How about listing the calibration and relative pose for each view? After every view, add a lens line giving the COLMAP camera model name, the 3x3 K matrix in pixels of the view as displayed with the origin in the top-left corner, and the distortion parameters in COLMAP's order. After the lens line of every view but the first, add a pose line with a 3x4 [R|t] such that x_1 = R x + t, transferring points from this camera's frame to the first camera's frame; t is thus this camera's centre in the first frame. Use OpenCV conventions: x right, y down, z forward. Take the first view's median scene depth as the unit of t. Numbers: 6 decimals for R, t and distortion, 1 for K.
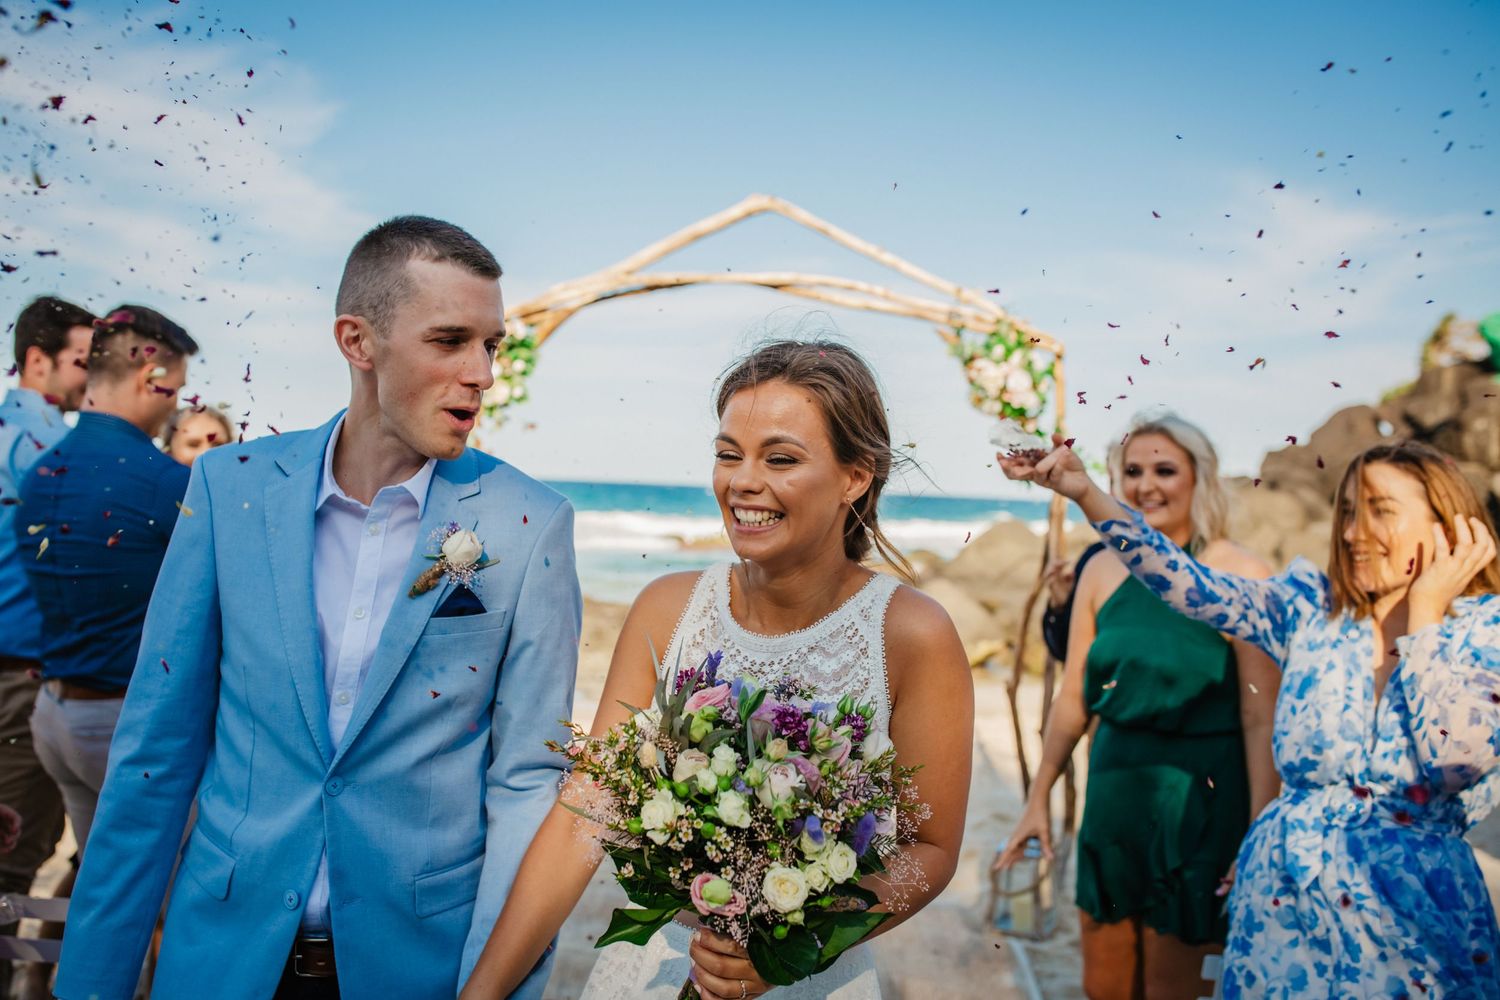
lens RADIAL K [[1432.4, 0, 759.7], [0, 1432.4, 520.3], [0, 0, 1]] dist [-0.000060, -0.006935]
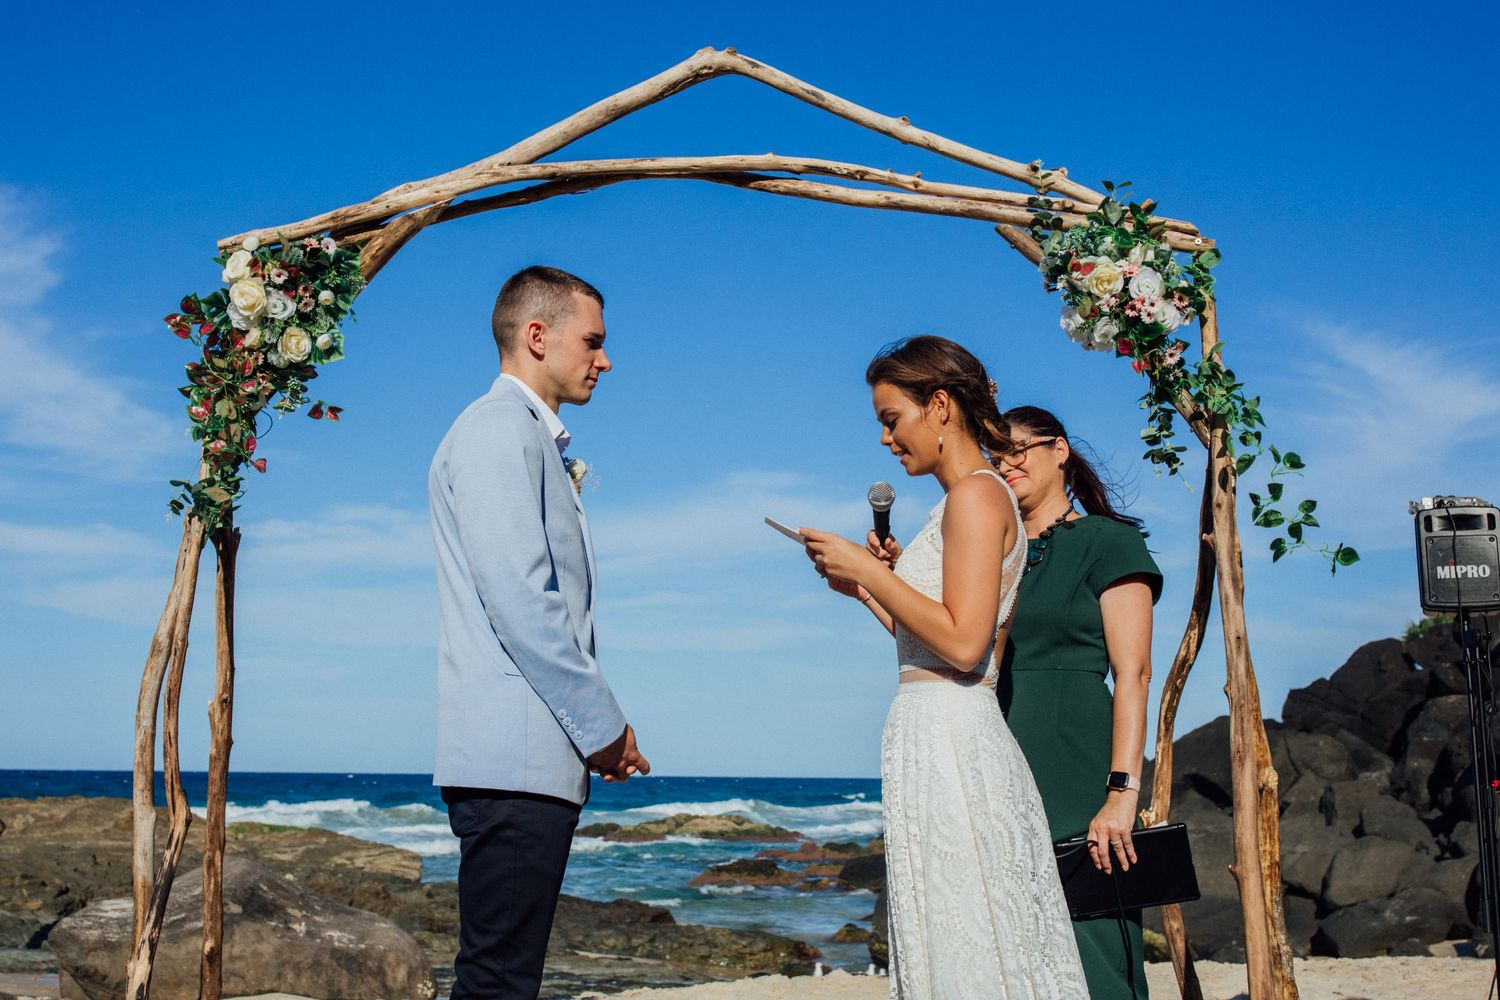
lens RADIAL K [[1575.0, 0, 750.0], [0, 1575.0, 500.0], [0, 0, 1]] dist [-0.004353, -0.002509]
pose [[0.999032, -0.032506, 0.029630, -0.010650], [0.037748, 0.979422, -0.198262, 0.115448], [-0.022575, 0.199189, 0.979701, 0.354137]]
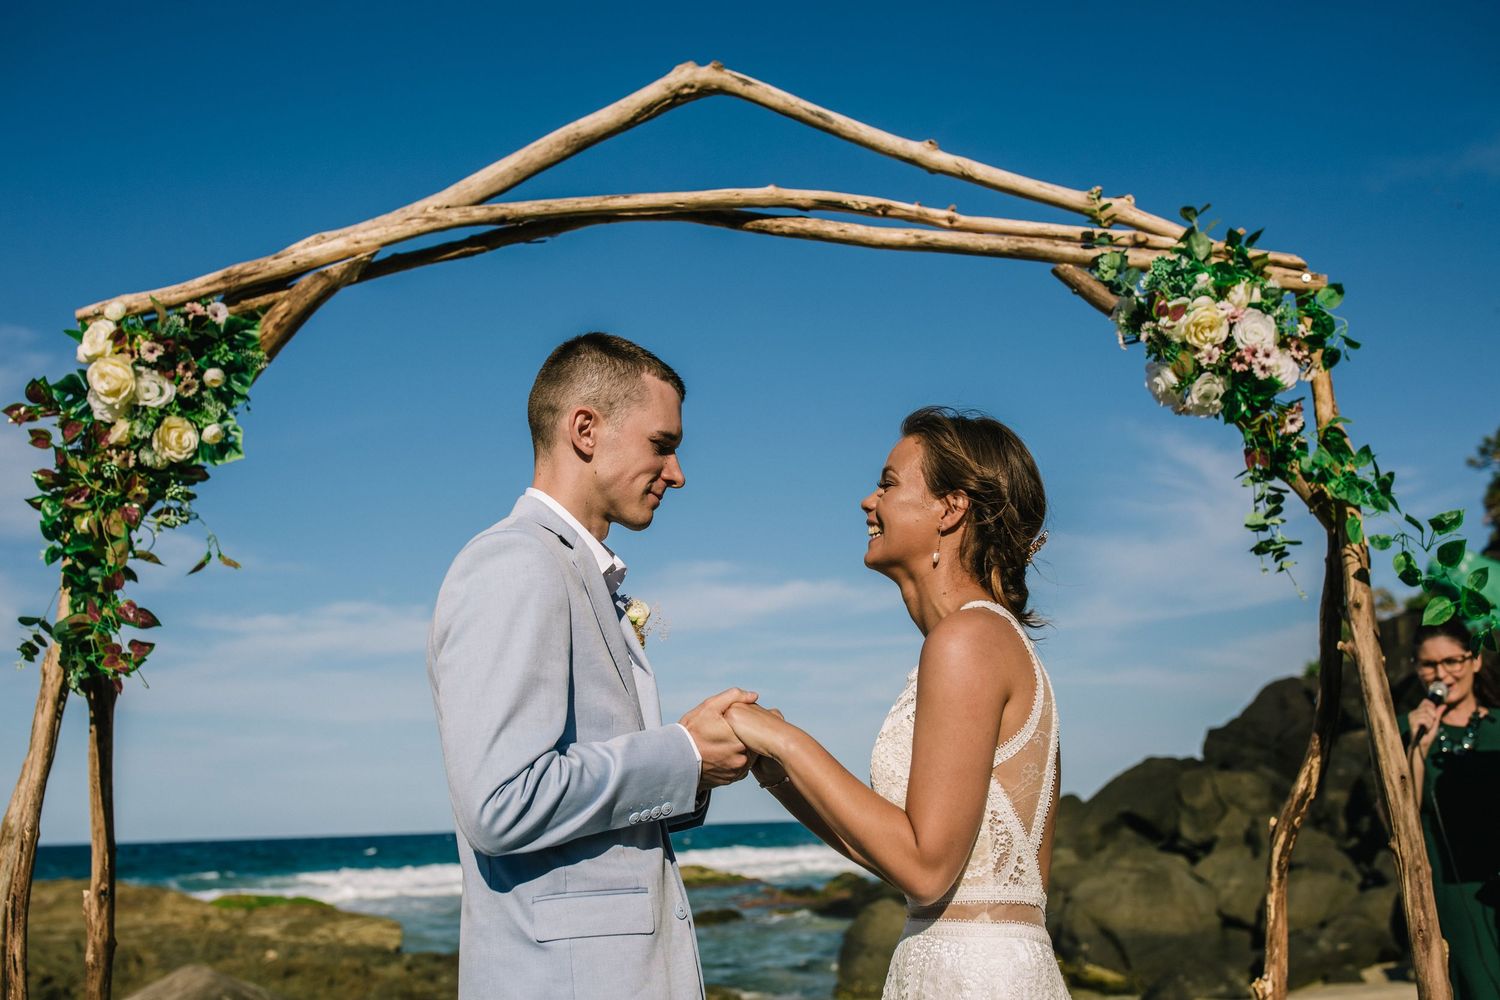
lens RADIAL K [[1432.4, 0, 759.7], [0, 1432.4, 520.3], [0, 0, 1]] dist [-0.000060, -0.006935]
pose [[0.995184, -0.064518, 0.073804, -0.026058], [0.079779, 0.970544, -0.227332, 0.060004], [-0.056963, 0.232125, 0.971016, 0.536140]]
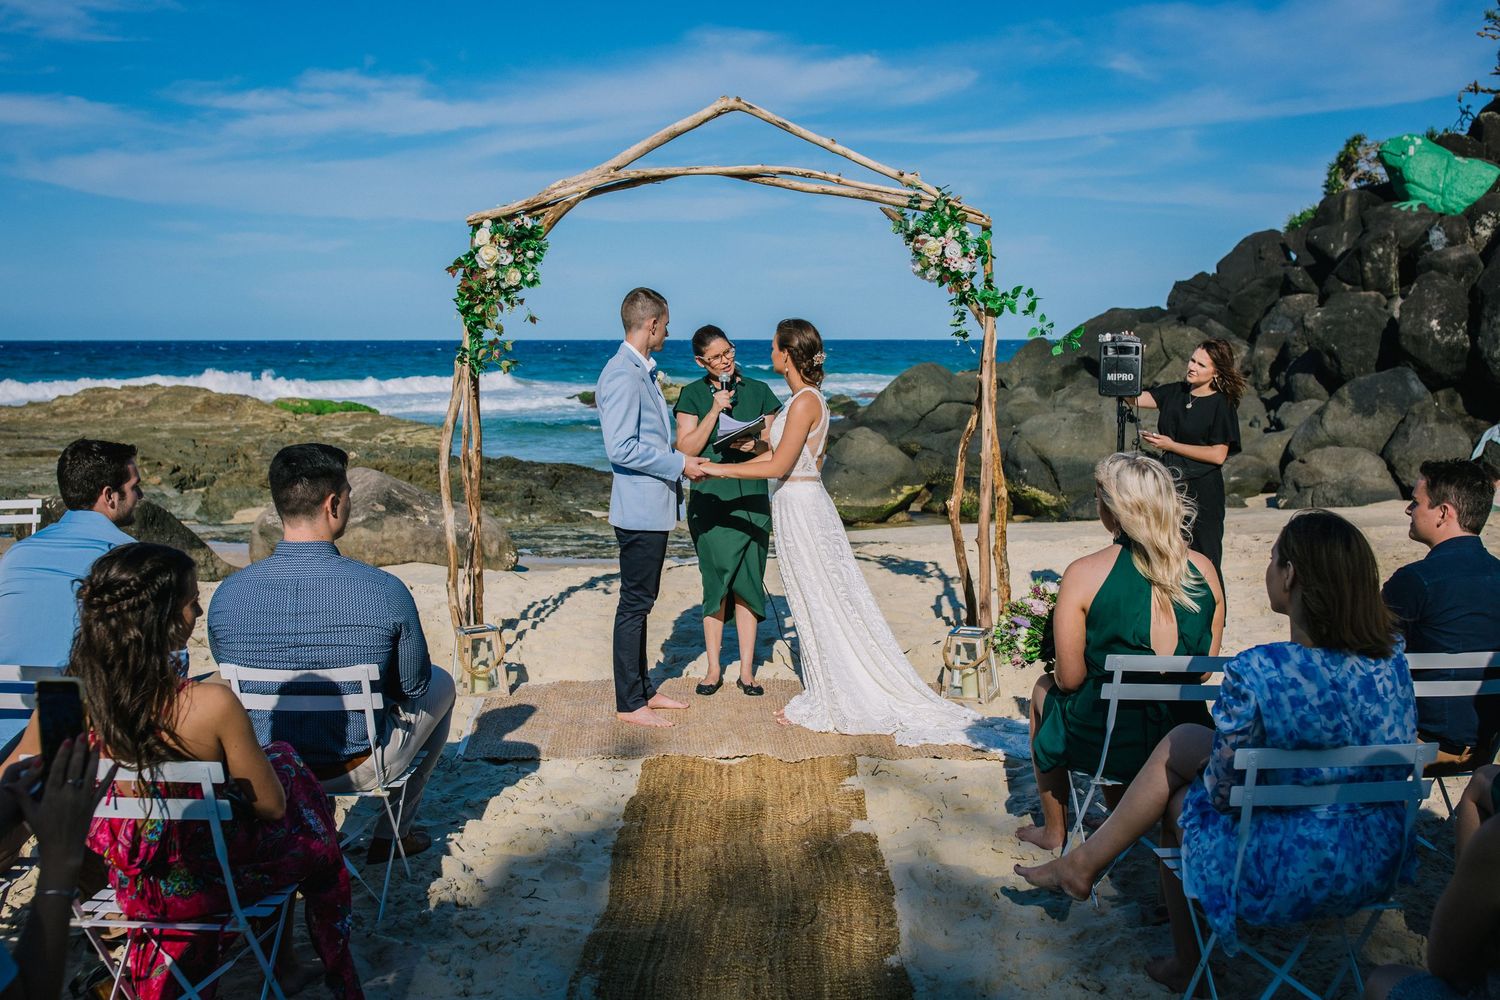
lens RADIAL K [[1432.4, 0, 759.7], [0, 1432.4, 520.3], [0, 0, 1]] dist [-0.000060, -0.006935]
pose [[0.997397, -0.051542, 0.050429, -0.050893], [0.046099, 0.993539, 0.103711, -0.004610], [-0.055448, -0.101116, 0.993328, -0.193726]]
